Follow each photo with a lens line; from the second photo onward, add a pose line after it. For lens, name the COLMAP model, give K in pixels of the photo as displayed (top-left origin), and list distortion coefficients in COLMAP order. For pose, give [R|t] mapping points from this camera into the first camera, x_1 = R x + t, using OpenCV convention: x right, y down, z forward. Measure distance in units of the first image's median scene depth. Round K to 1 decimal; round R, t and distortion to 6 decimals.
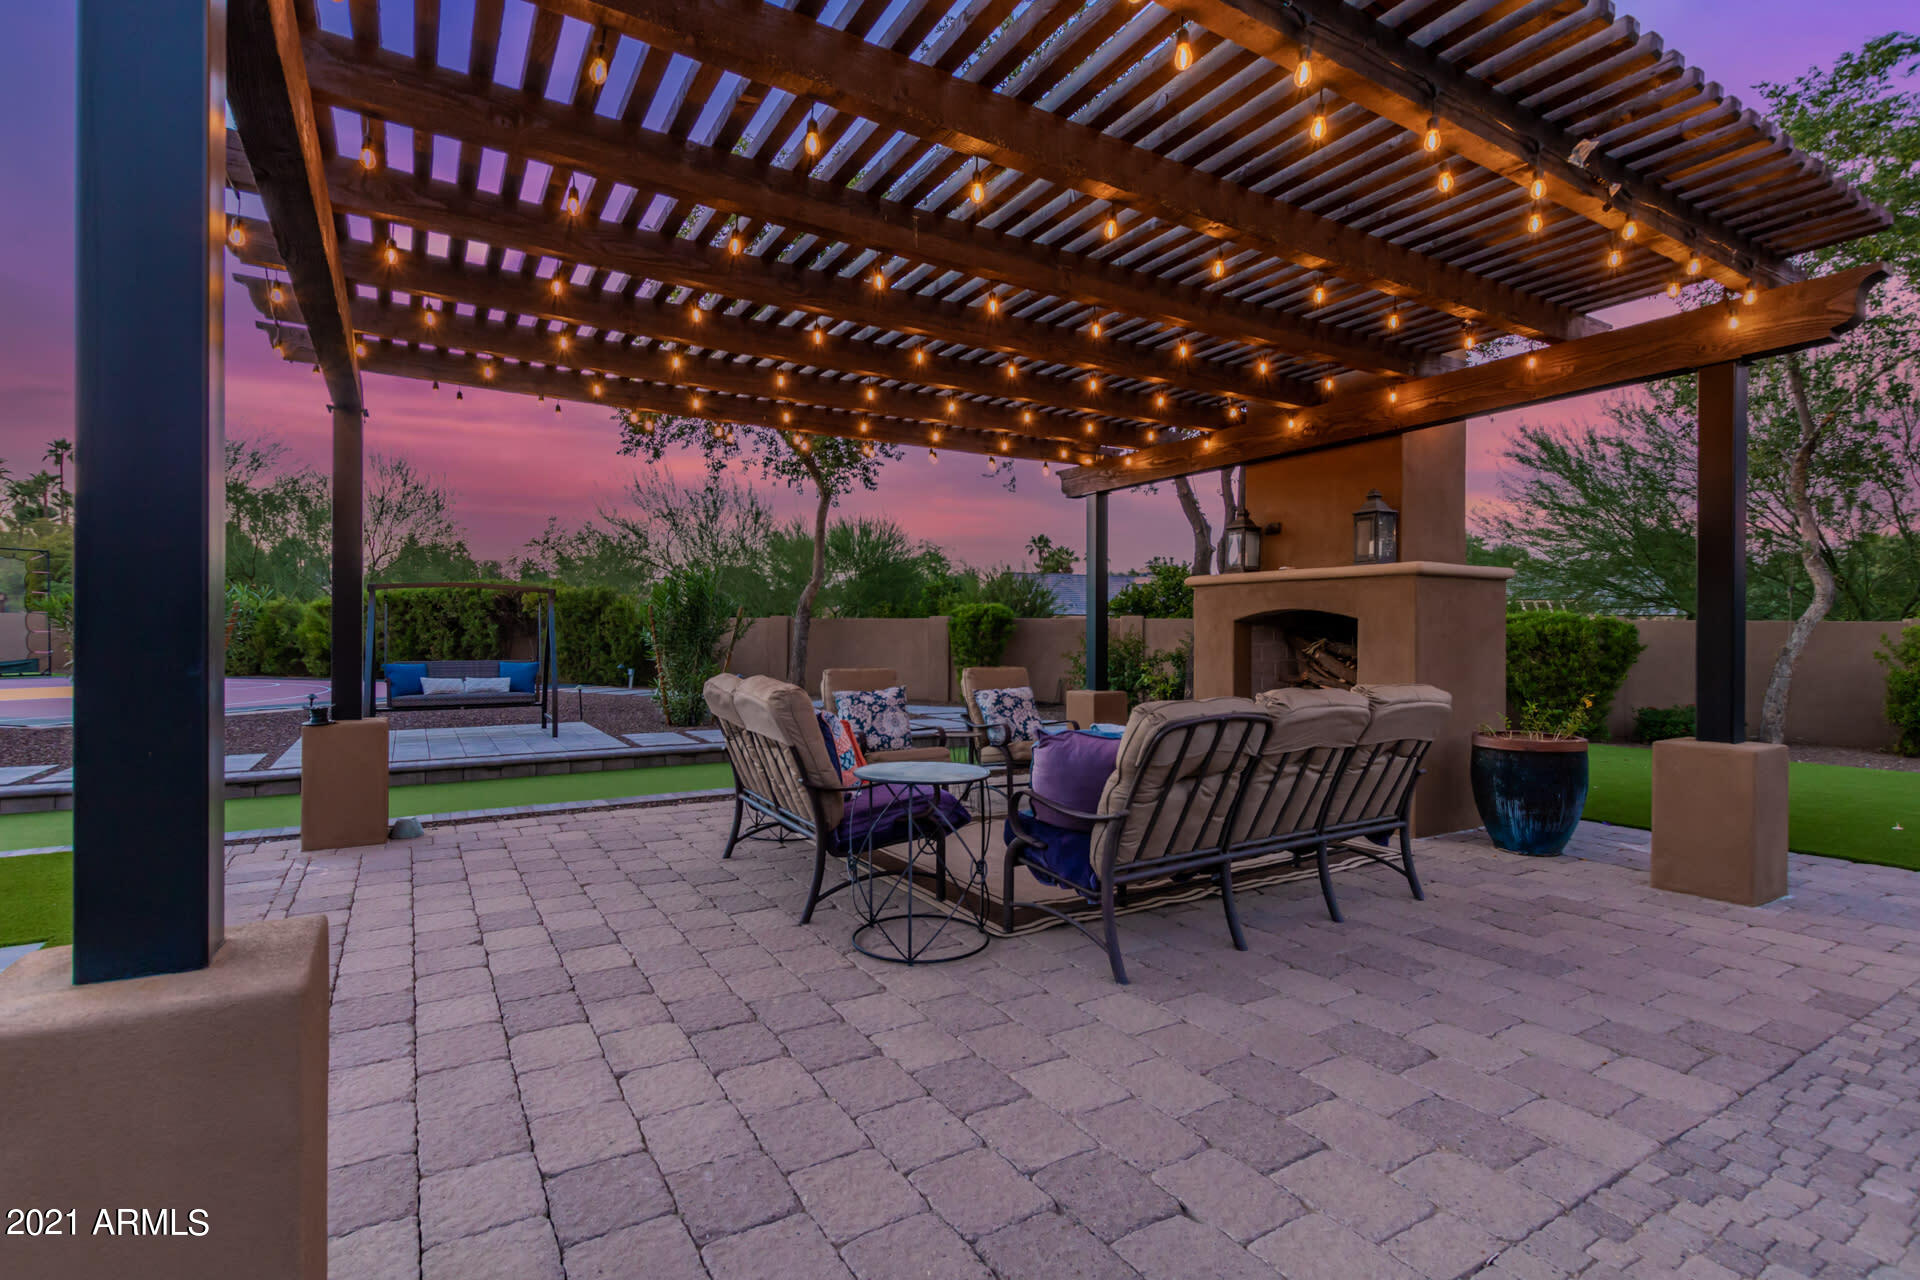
lens RADIAL K [[883.4, 0, 960.0], [0, 883.4, 640.0], [0, 0, 1]] dist [0.001975, -0.001172]
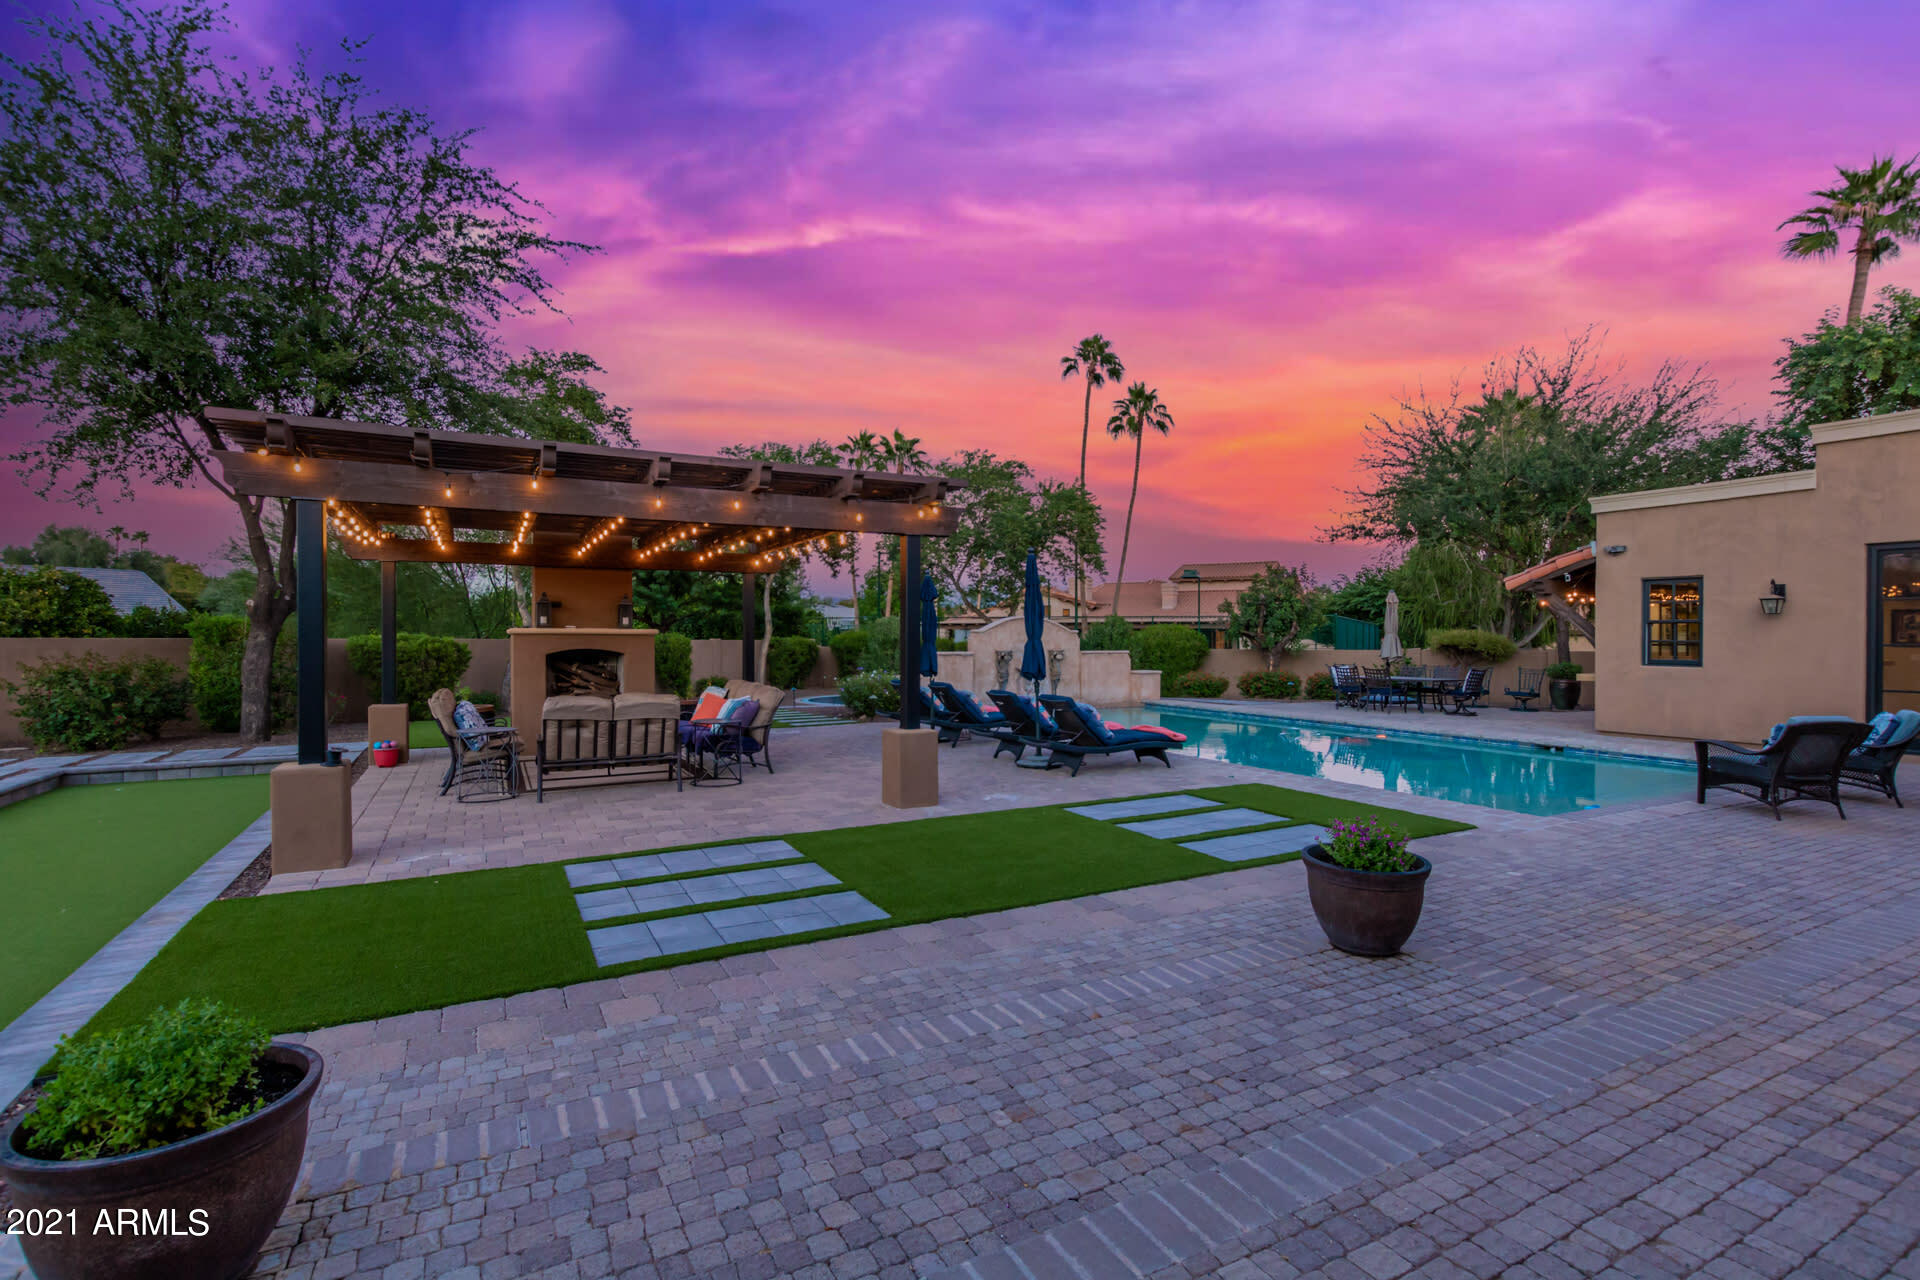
lens RADIAL K [[883.4, 0, 960.0], [0, 883.4, 640.0], [0, 0, 1]] dist [0.001975, -0.001172]
pose [[0.049293, -0.009228, 0.998742, -2.346753], [0.003643, 0.999952, 0.009059, -0.105039], [-0.998778, 0.003192, 0.049324, 0.102635]]
